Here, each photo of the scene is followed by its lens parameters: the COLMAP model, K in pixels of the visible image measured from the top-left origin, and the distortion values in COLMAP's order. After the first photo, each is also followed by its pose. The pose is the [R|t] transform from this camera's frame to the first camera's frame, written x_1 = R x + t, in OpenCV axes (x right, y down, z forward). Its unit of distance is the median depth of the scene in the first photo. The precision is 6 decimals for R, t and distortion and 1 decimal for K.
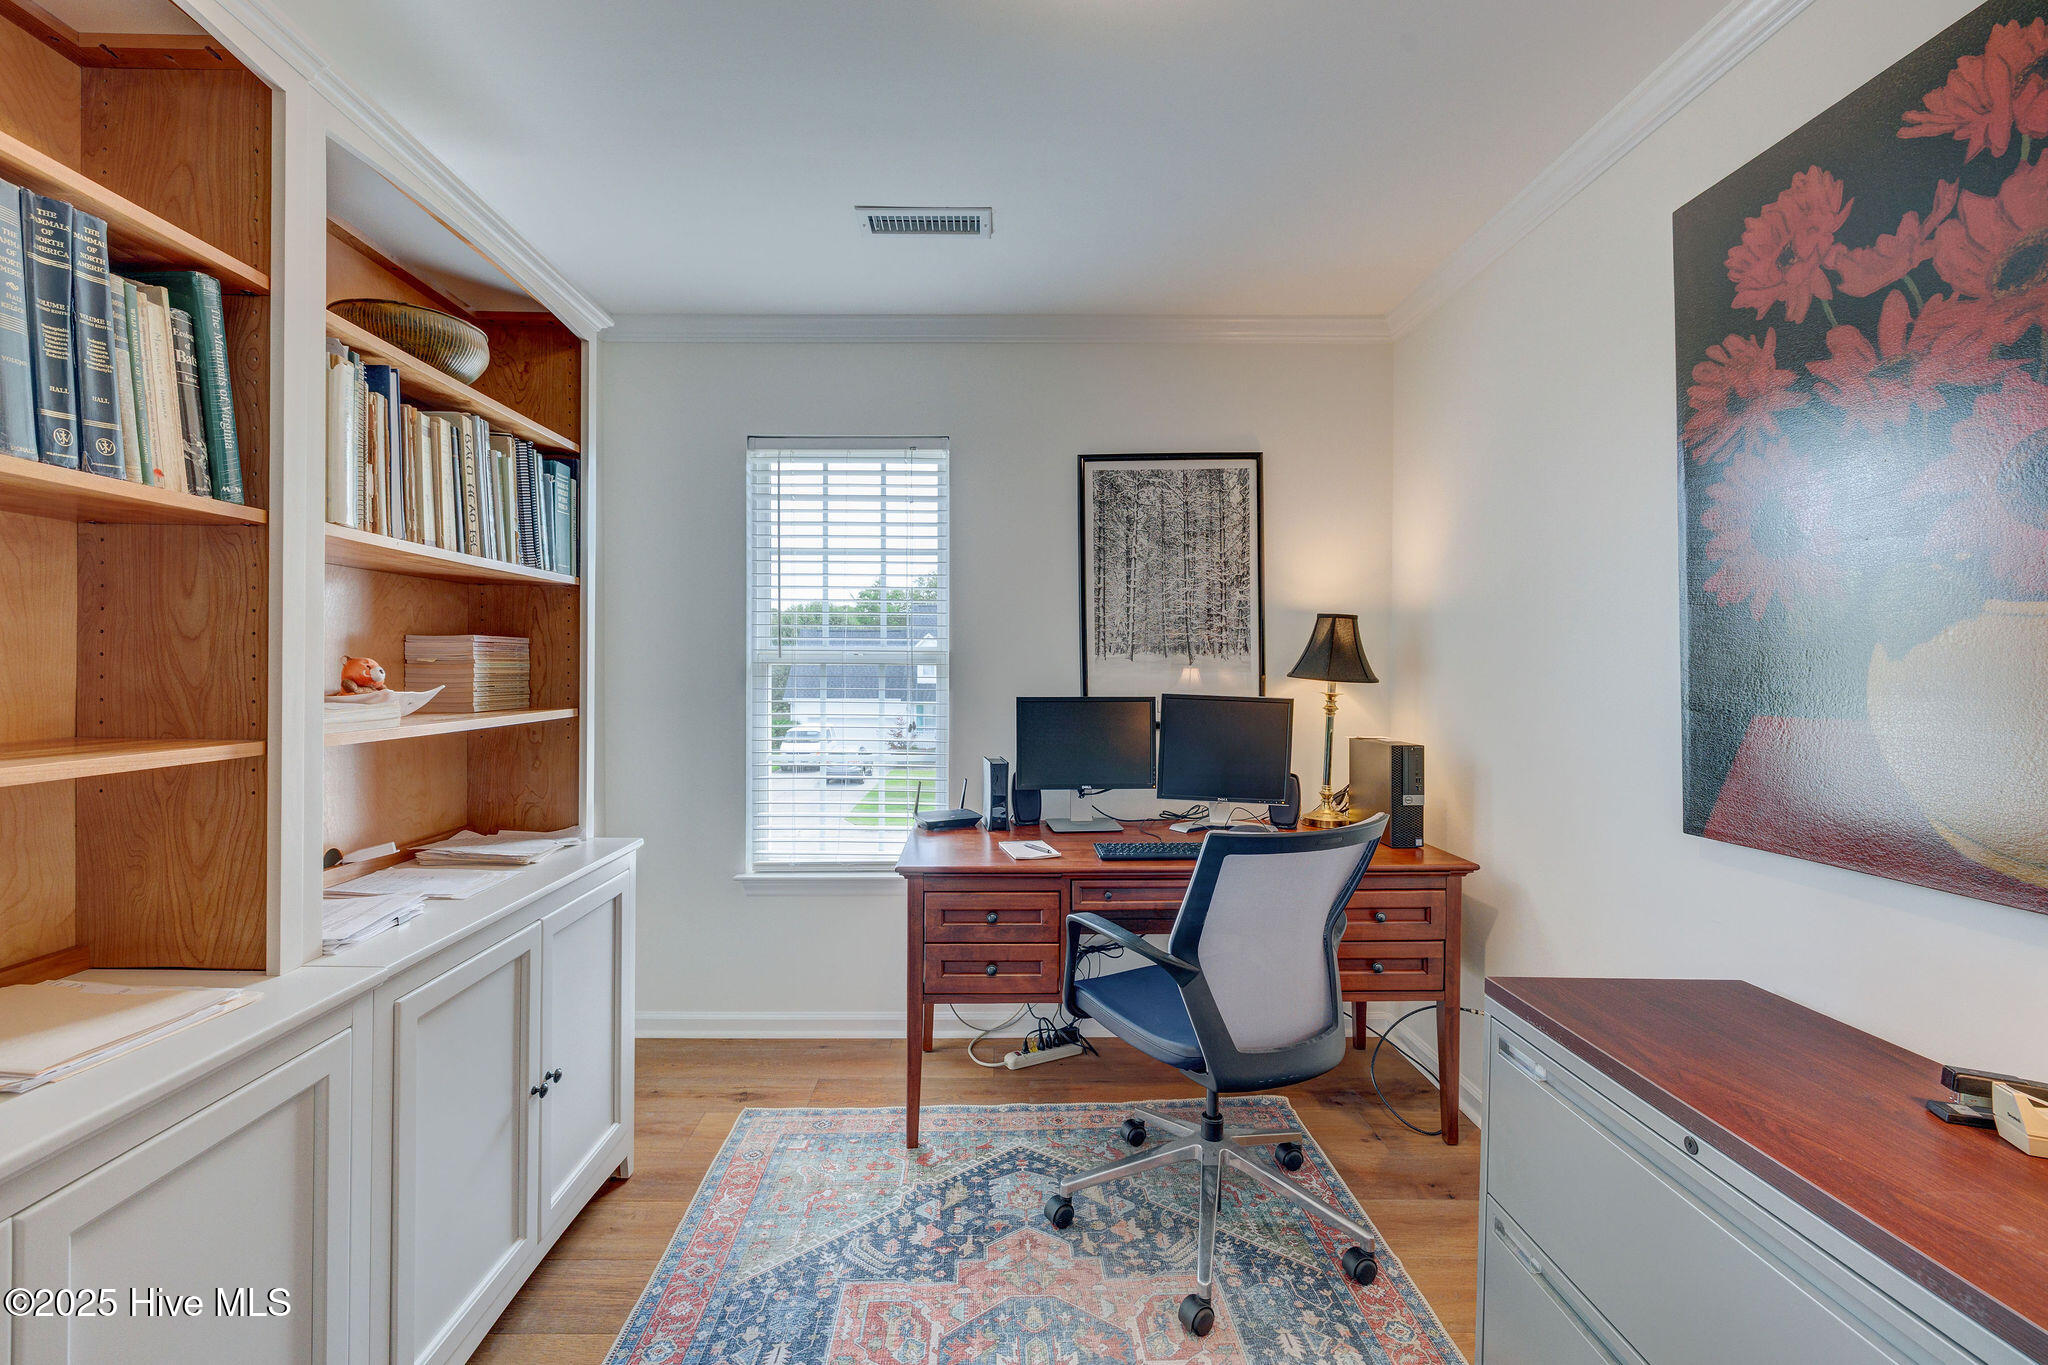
lens RADIAL K [[897.1, 0, 1021.4], [0, 897.1, 683.4], [0, 0, 1]] dist [-0.001117, -0.000056]
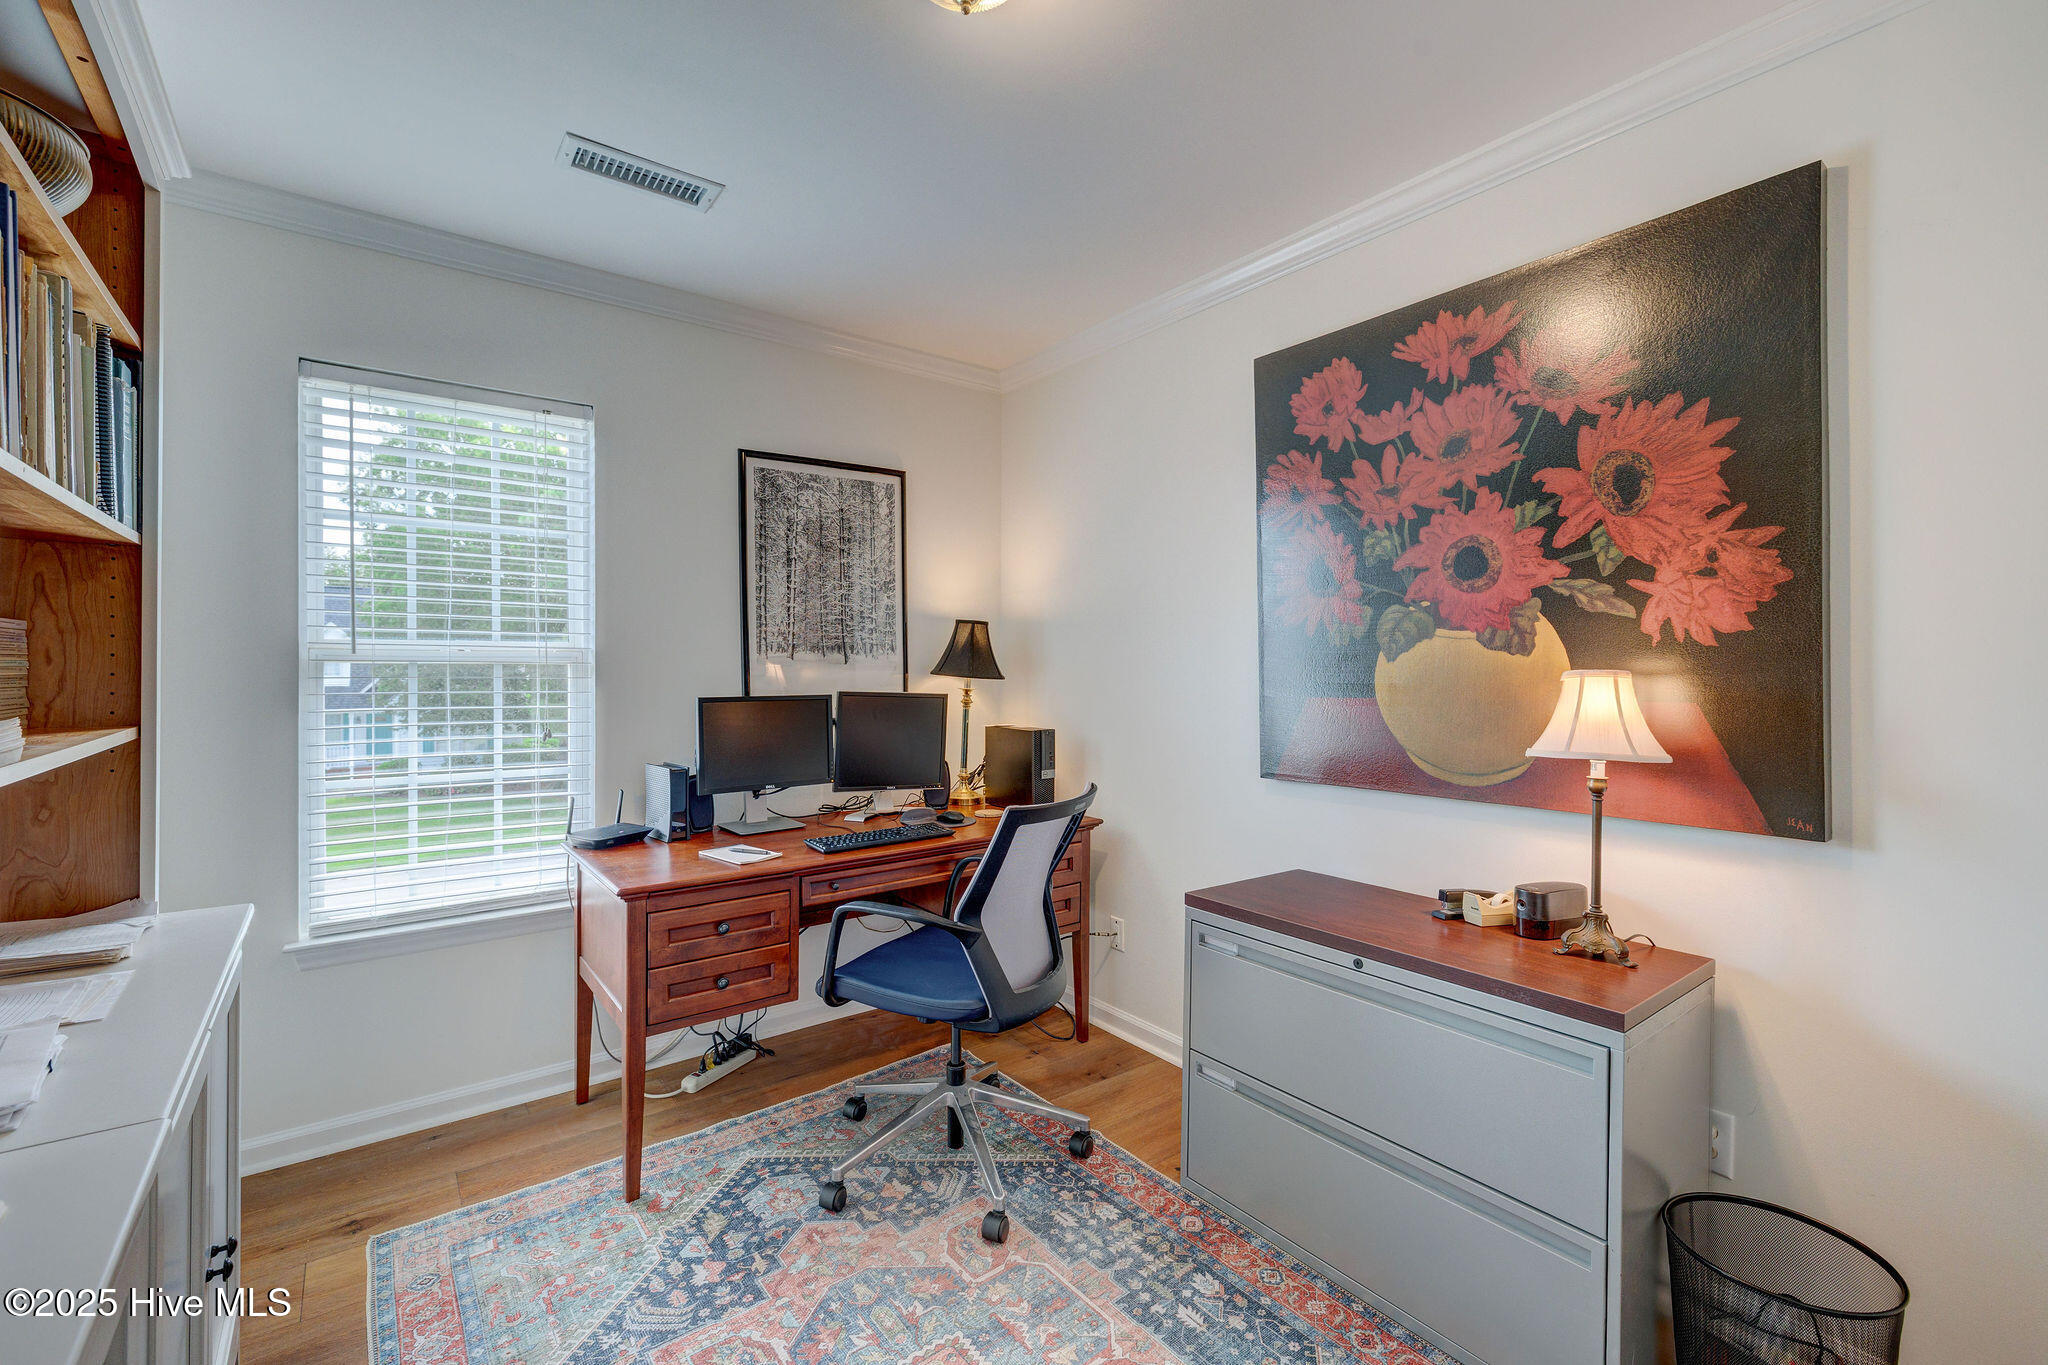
lens RADIAL K [[897.1, 0, 1020.6], [0, 897.1, 682.6], [0, 0, 1]] dist [-0.001117, -0.000056]
pose [[0.789348, -0.011108, 0.613846, -0.371658], [0.010411, 0.999935, 0.004707, -0.001684], [-0.613858, 0.002676, 0.789412, 0.051617]]
